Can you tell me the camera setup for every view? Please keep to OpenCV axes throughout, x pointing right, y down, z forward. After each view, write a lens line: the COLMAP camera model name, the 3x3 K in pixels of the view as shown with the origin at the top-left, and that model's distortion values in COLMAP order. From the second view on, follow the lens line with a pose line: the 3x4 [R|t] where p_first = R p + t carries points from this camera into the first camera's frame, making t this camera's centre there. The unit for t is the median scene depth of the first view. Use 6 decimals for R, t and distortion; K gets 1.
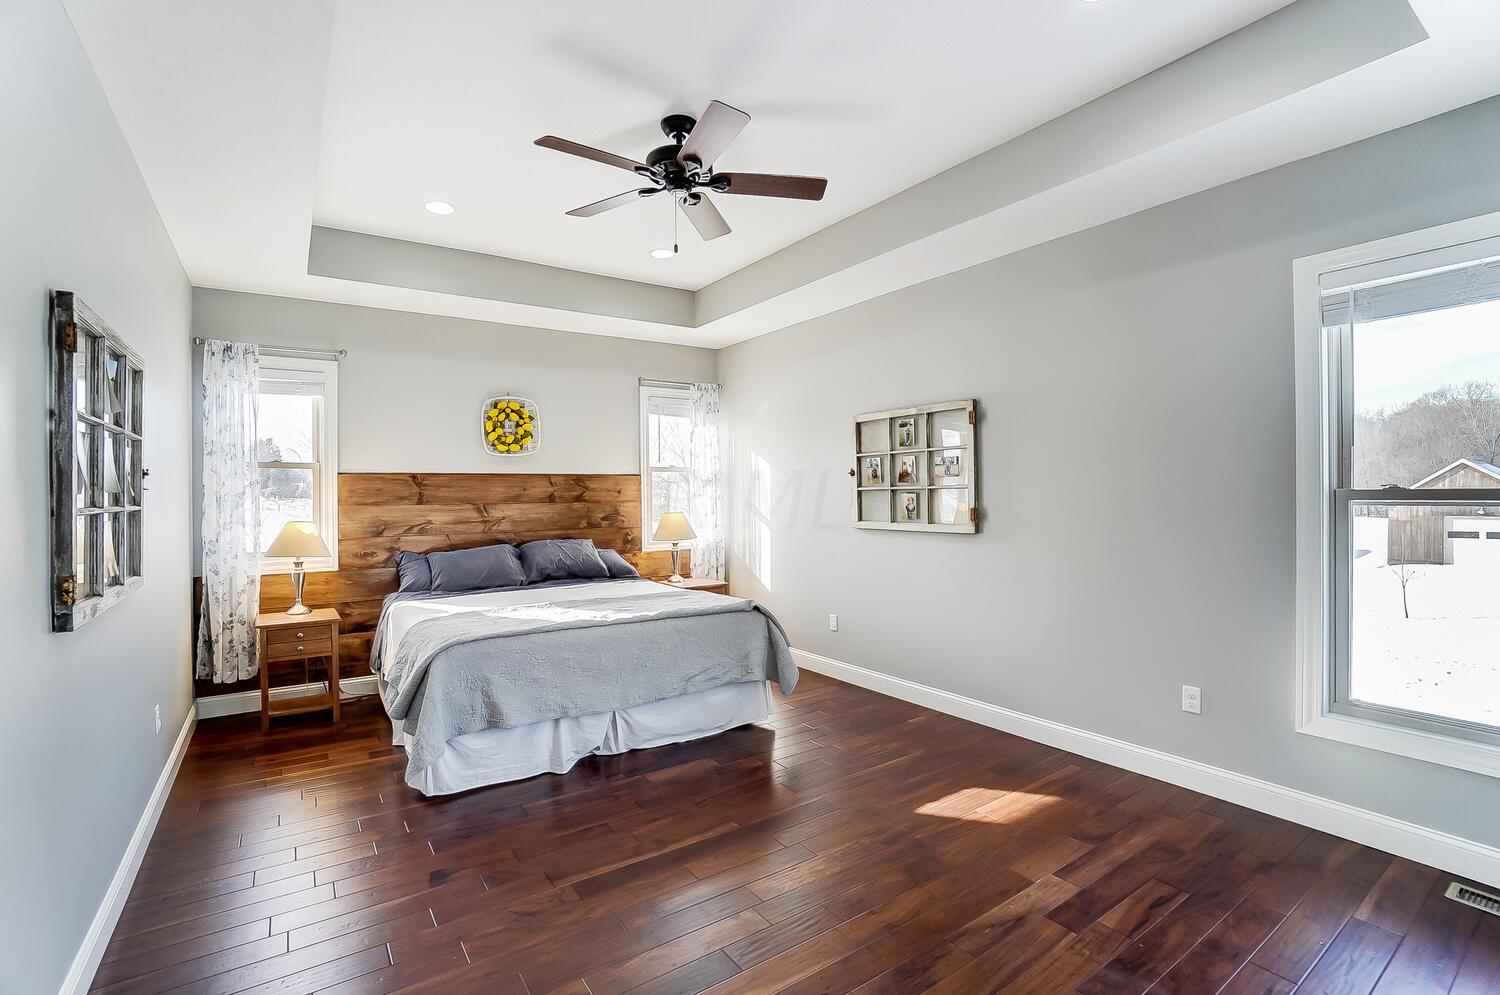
lens RADIAL K [[676.6, 0, 750.0], [0, 676.6, 495.7], [0, 0, 1]] dist [-0.019158, 0.000463]
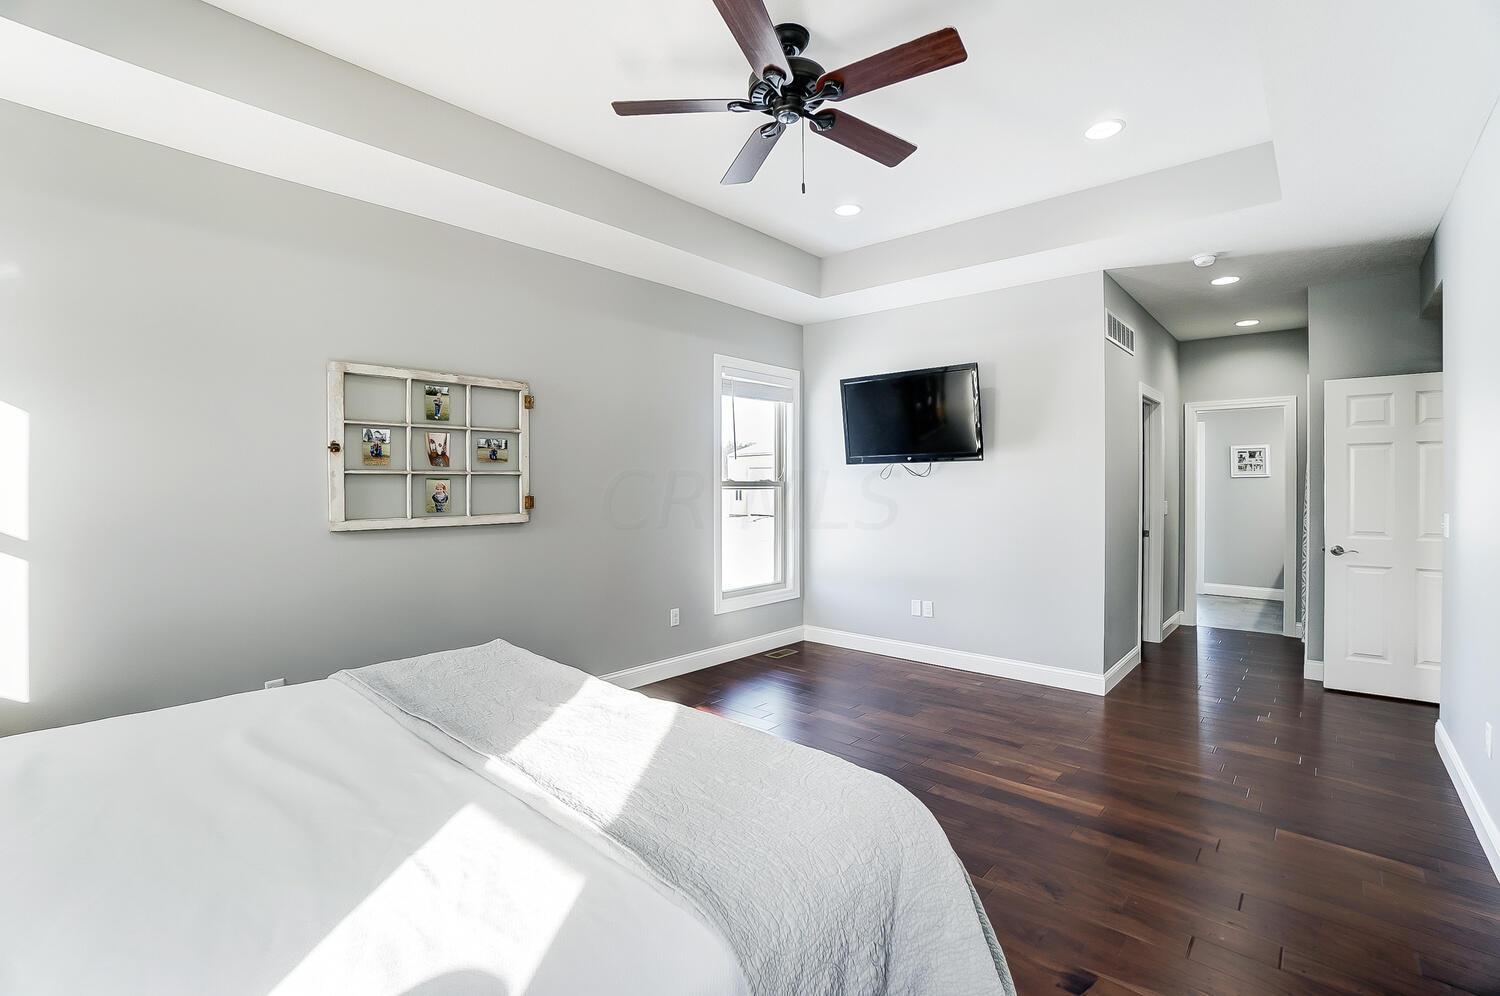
lens RADIAL K [[676.6, 0, 750.5], [0, 676.6, 492.5], [0, 0, 1]] dist [-0.019158, 0.000463]
pose [[-0.228618, -0.006048, 0.973497, -0.616918], [0.002594, 0.999973, 0.006821, 0.006248], [-0.973513, 0.004085, -0.228597, 0.830298]]
